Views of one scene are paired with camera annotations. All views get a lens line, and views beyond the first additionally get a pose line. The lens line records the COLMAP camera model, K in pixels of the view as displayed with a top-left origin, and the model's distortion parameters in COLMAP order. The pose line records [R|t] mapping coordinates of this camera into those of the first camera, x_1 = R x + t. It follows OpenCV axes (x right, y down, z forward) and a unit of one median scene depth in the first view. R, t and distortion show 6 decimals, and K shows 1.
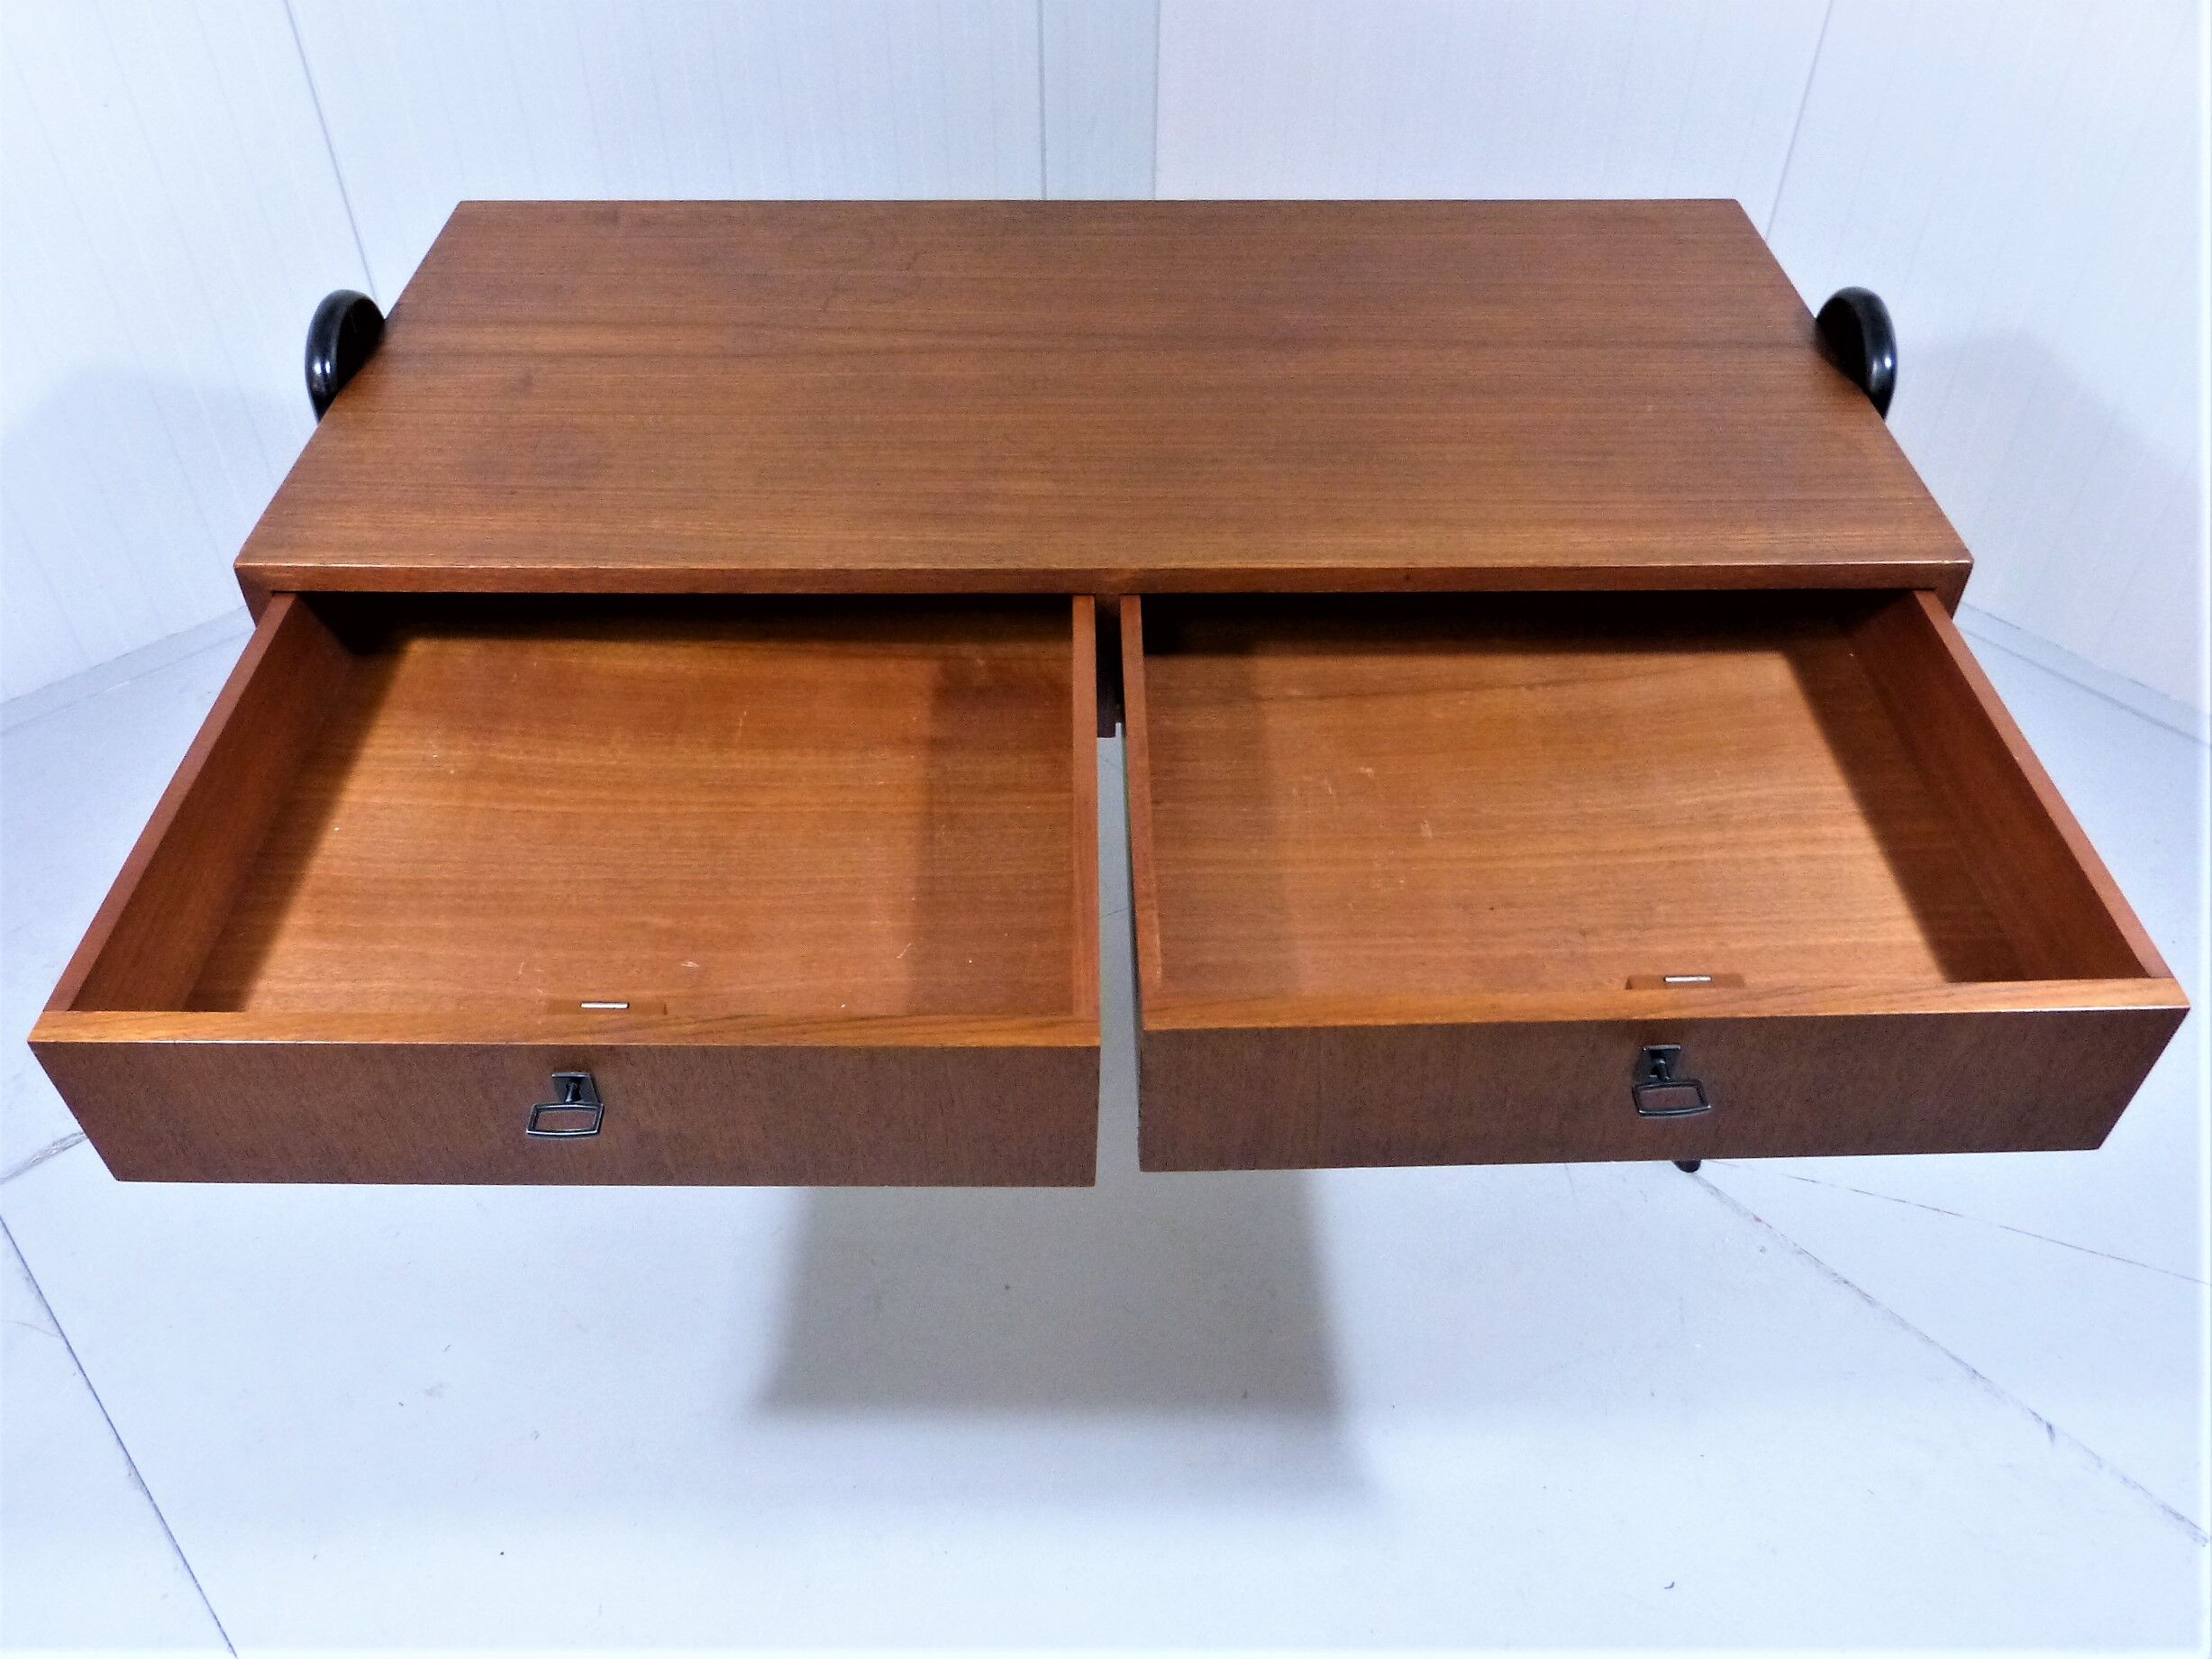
lens RADIAL K [[1725.9, 0, 1106.0], [0, 1725.9, 829.5], [0, 0, 1]] dist [-0.021143, -0.000854]
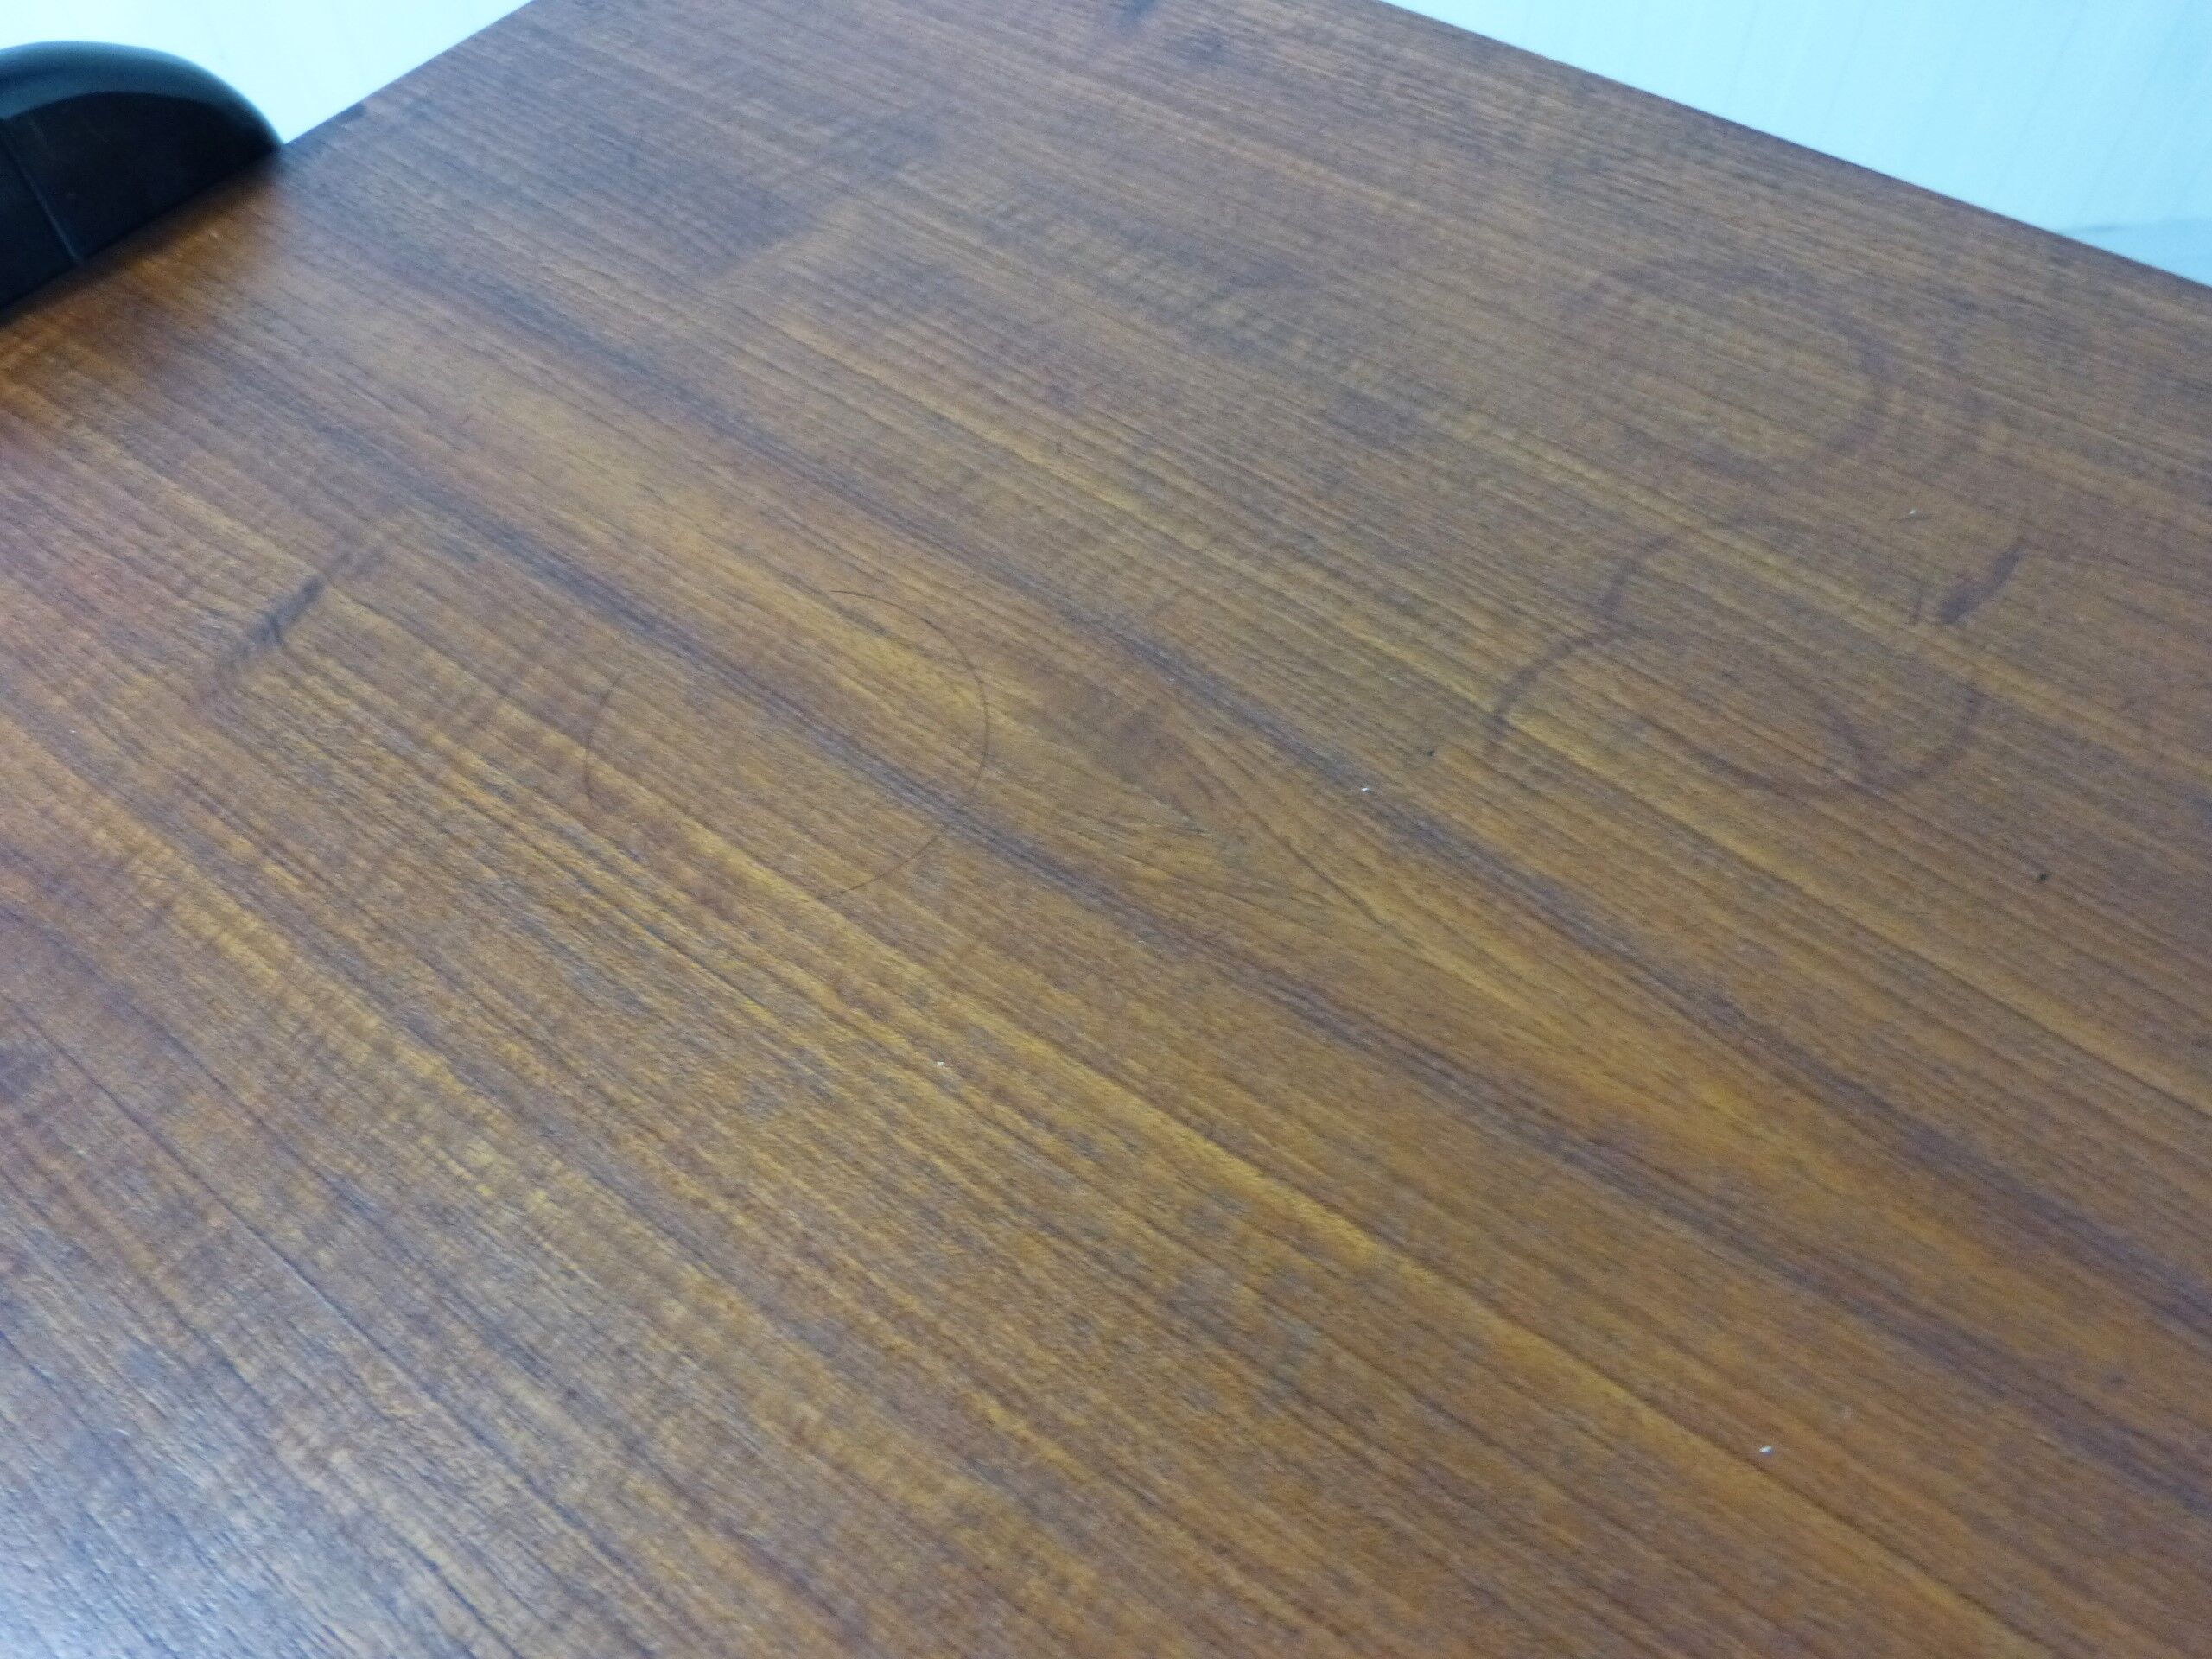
lens RADIAL K [[1656.1, 0, 1106.0], [0, 1656.1, 829.5], [0, 0, 1]] dist [-0.025682, 0.011782]
pose [[0.803692, 0.474017, -0.359704, -0.128536], [-0.397049, 0.877443, 0.269158, -0.358949], [0.443205, -0.073500, 0.893402, 0.847781]]
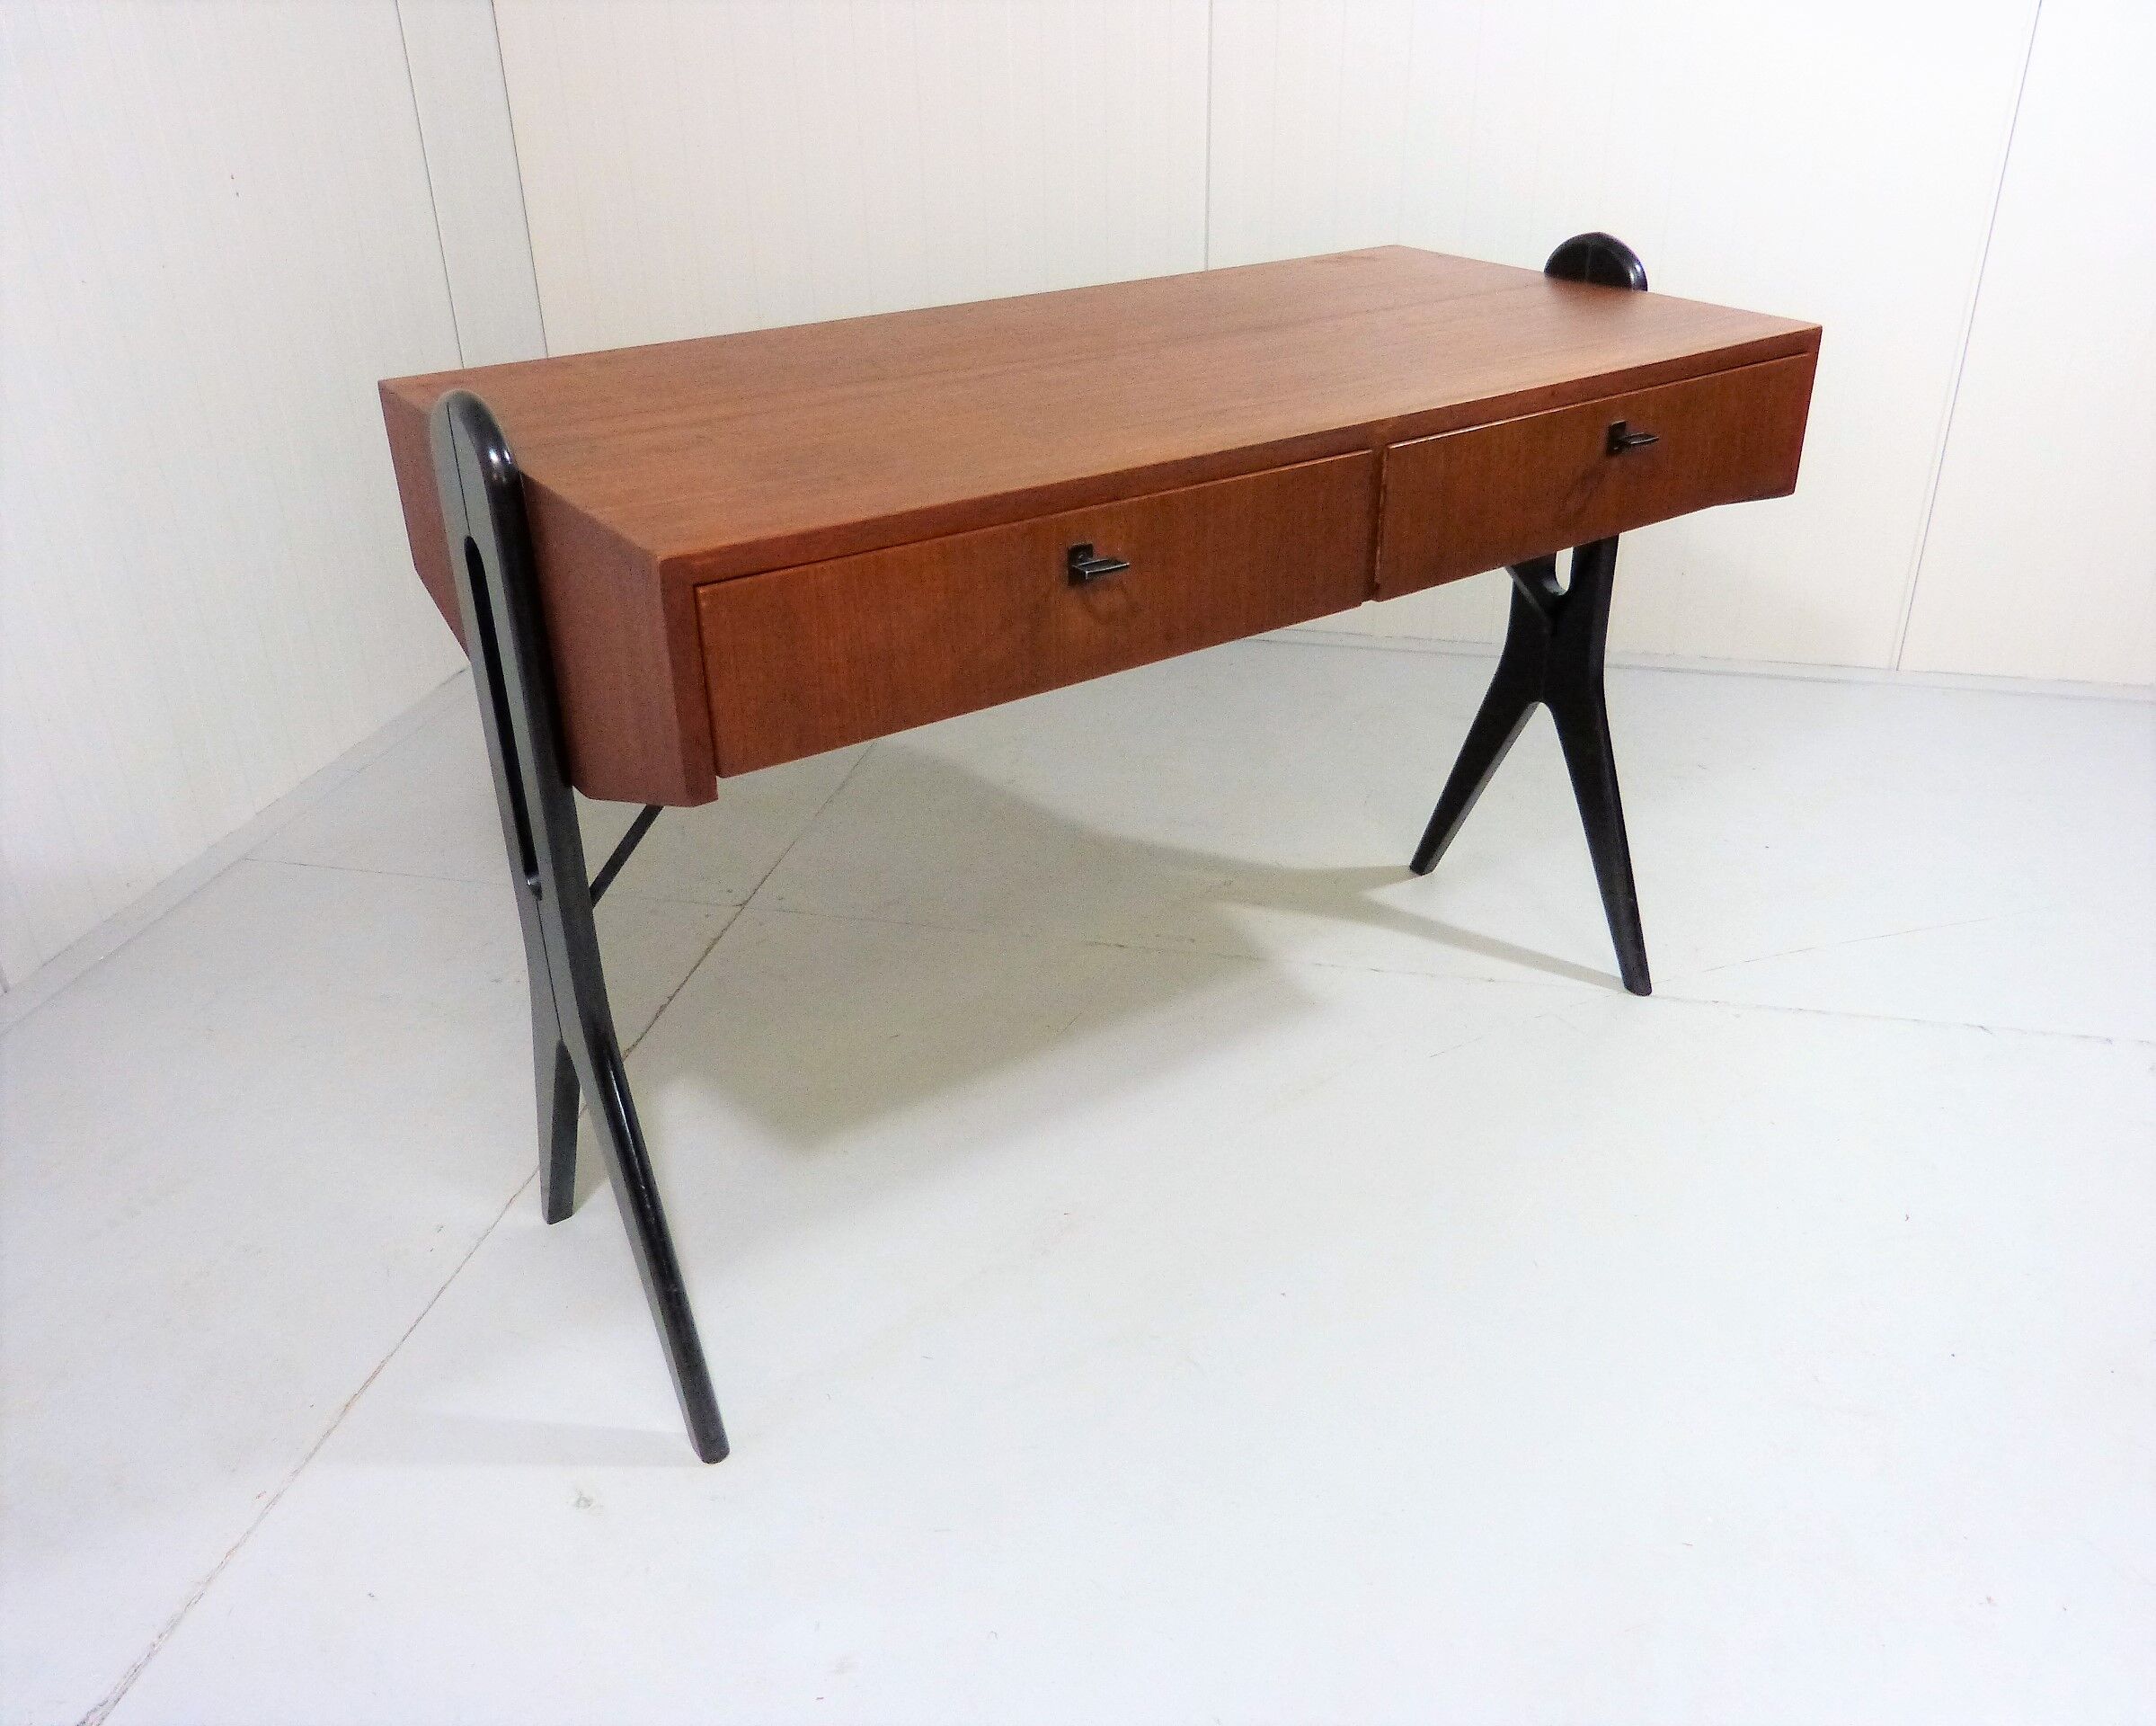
lens RADIAL K [[1735.9, 0, 1145.1], [0, 1735.9, 859.9], [0, 0, 1]] dist [-0.027838, 0.003108]
pose [[0.804682, -0.282543, 0.522165, -0.726799], [0.406524, 0.903196, -0.137754, 0.188635], [-0.432696, 0.323121, 0.841646, 0.164266]]
